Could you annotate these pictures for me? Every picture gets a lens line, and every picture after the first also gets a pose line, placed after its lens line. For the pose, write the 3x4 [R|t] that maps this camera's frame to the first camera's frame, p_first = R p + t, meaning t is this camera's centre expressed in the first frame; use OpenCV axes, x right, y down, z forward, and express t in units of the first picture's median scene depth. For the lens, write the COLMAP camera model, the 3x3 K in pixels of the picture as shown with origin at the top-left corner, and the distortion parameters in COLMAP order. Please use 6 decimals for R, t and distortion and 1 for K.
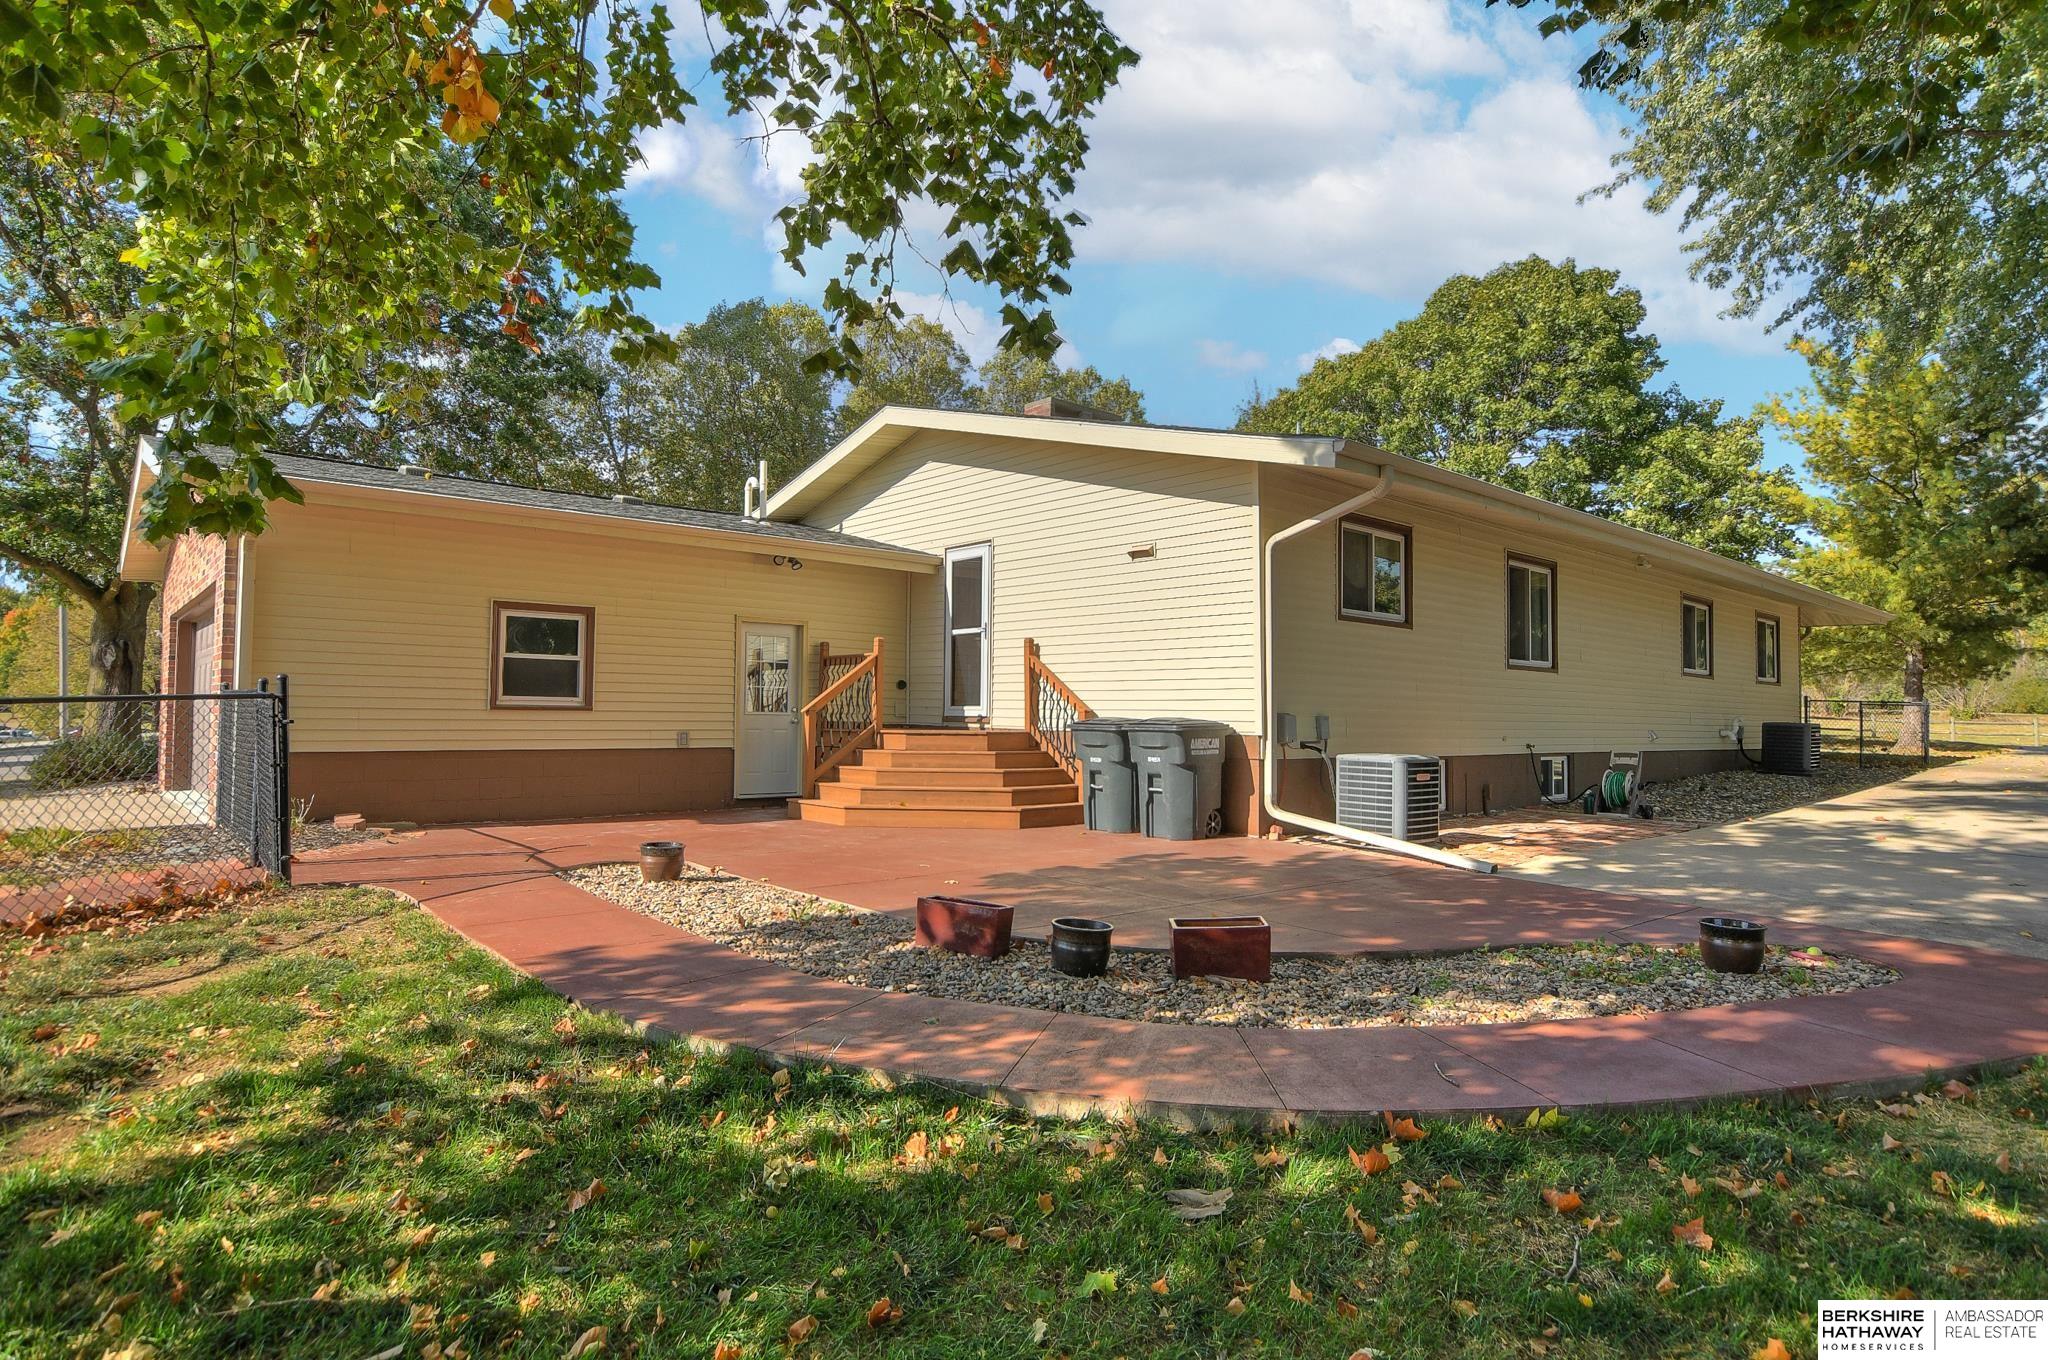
lens RADIAL K [[1178.0, 0, 1024.5], [0, 1178.0, 681.3], [0, 0, 1]] dist [-0.001771, 0.001467]
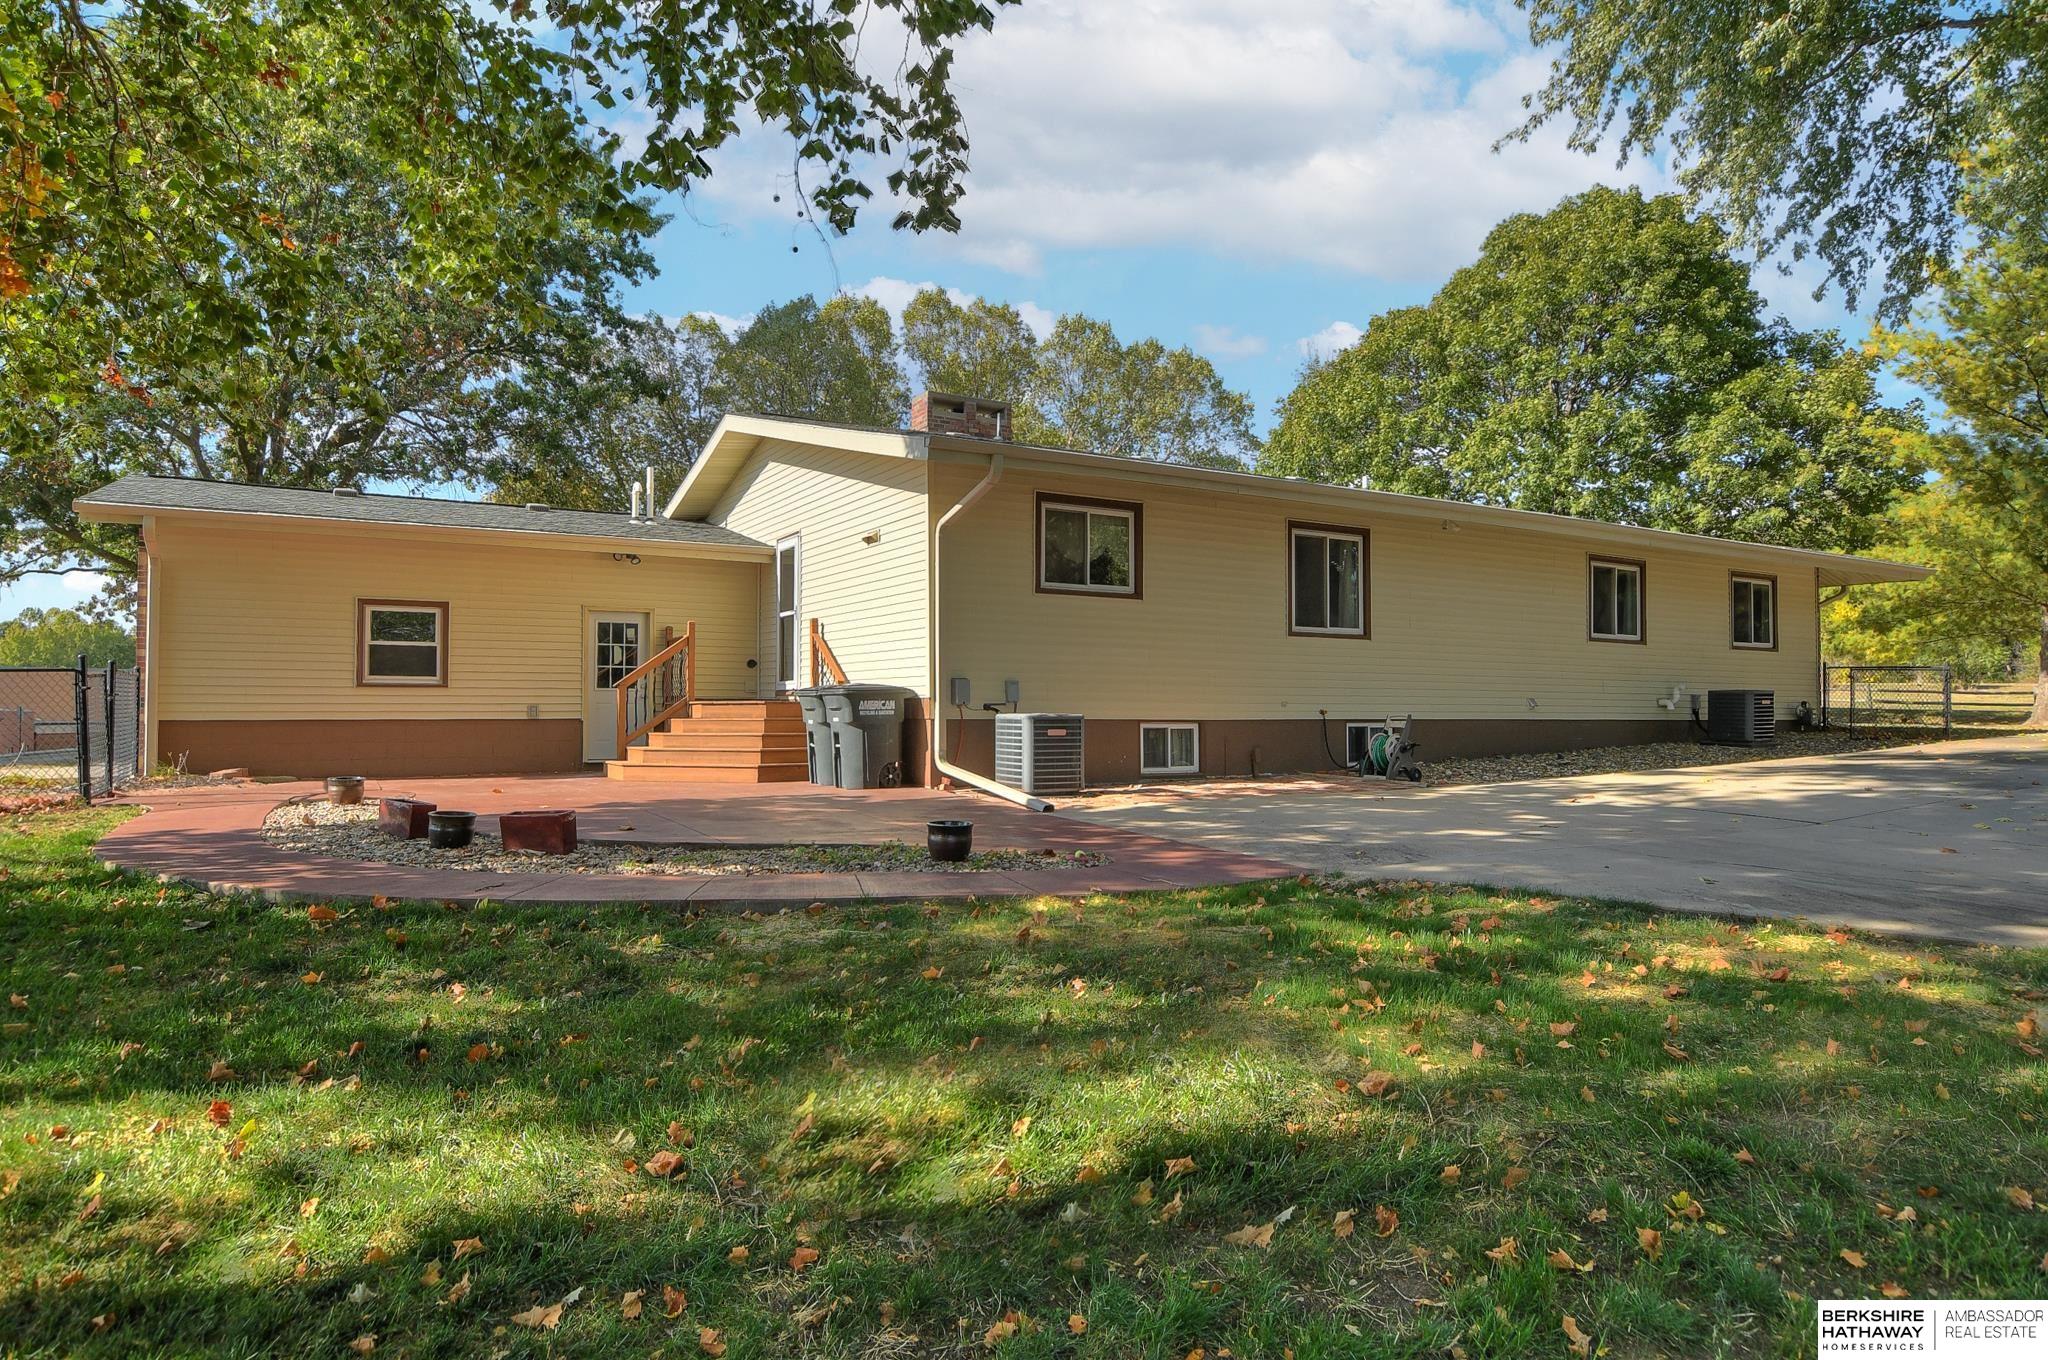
lens RADIAL K [[1302.7, 0, 1021.8], [0, 1302.7, 701.6], [0, 0, 1]] dist [-0.020628, -0.001727]
pose [[0.977853, -0.012510, -0.208918, 0.447780], [0.016238, 0.999738, 0.016137, 0.025427], [0.208662, -0.019172, 0.977800, -0.162285]]
